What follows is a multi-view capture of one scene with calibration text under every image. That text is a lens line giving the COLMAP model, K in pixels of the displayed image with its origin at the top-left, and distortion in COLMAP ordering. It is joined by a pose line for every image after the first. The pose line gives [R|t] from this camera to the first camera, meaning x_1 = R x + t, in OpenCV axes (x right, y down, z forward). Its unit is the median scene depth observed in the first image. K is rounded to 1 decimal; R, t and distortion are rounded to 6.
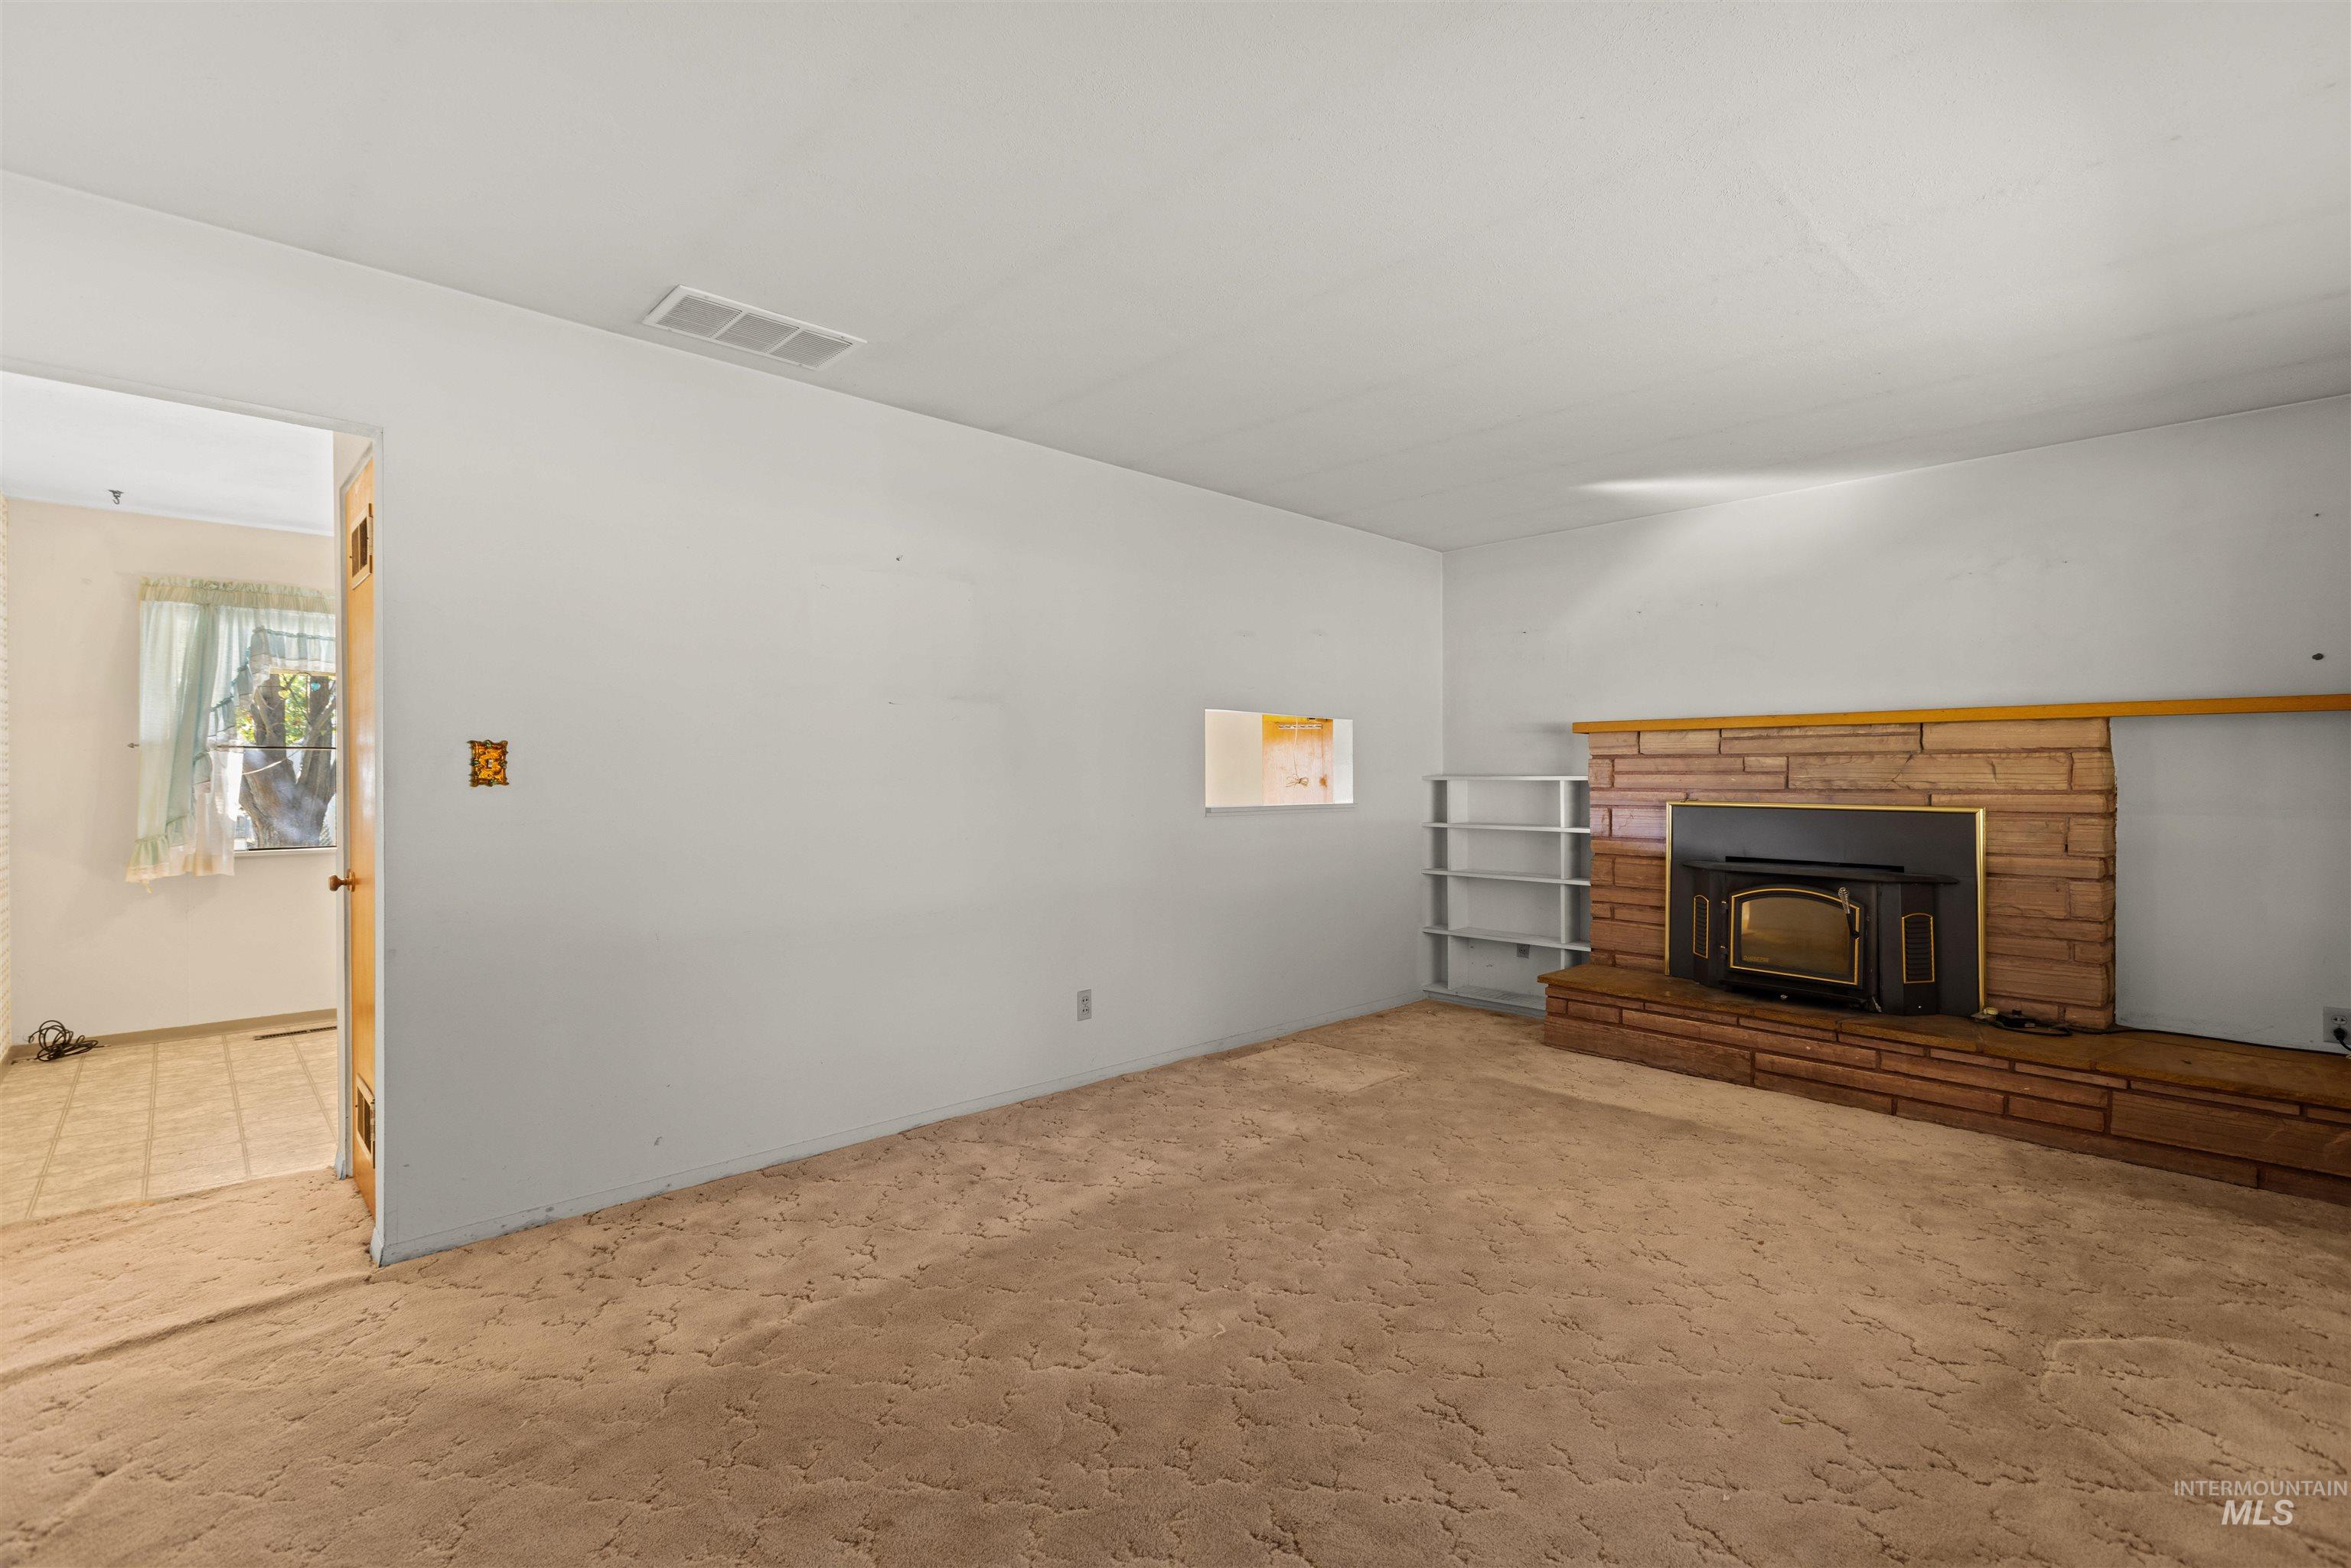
lens RADIAL K [[1044.8, 0, 1175.5], [0, 1044.8, 784.0], [0, 0, 1]] dist [-0.001953, -0.000919]
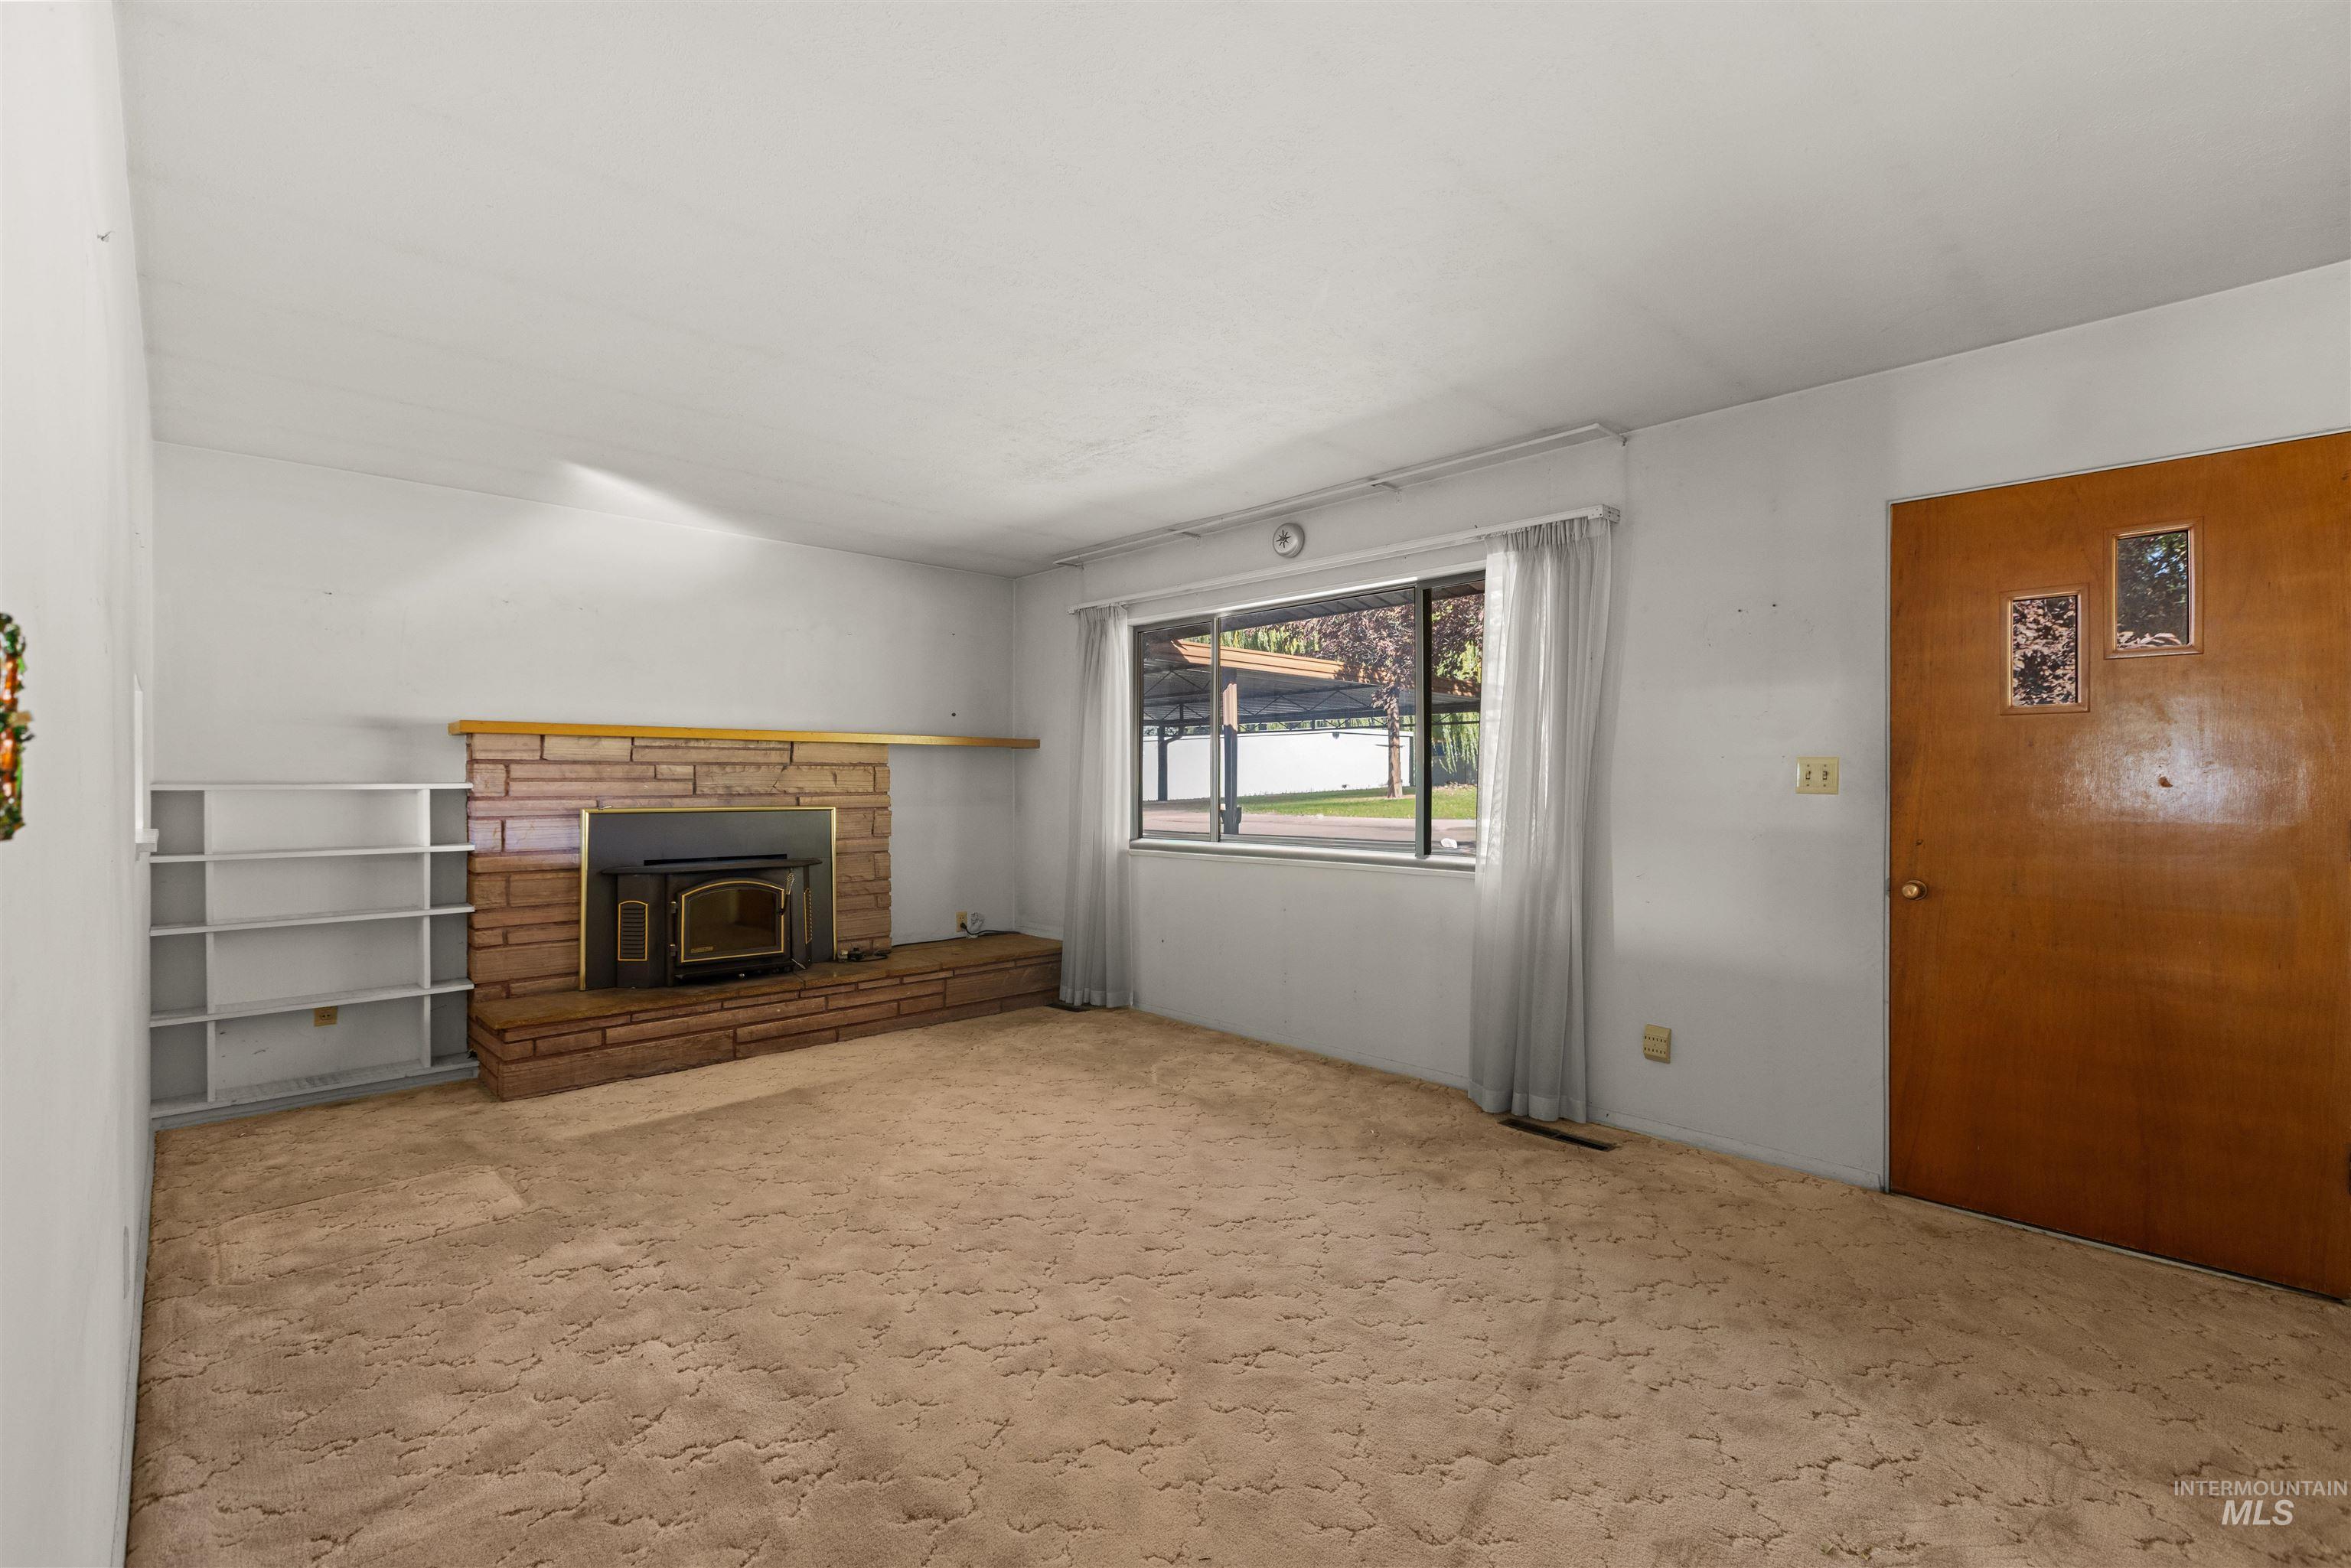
lens RADIAL K [[1043.2, 0, 1190.1], [0, 1043.2, 780.6], [0, 0, 1]] dist [0.001297, -0.001057]
pose [[-0.002555, 0.001853, 0.999995, -0.531226], [0.010926, 0.999939, -0.001825, -0.002338], [-0.999937, 0.010921, -0.002575, 0.478123]]
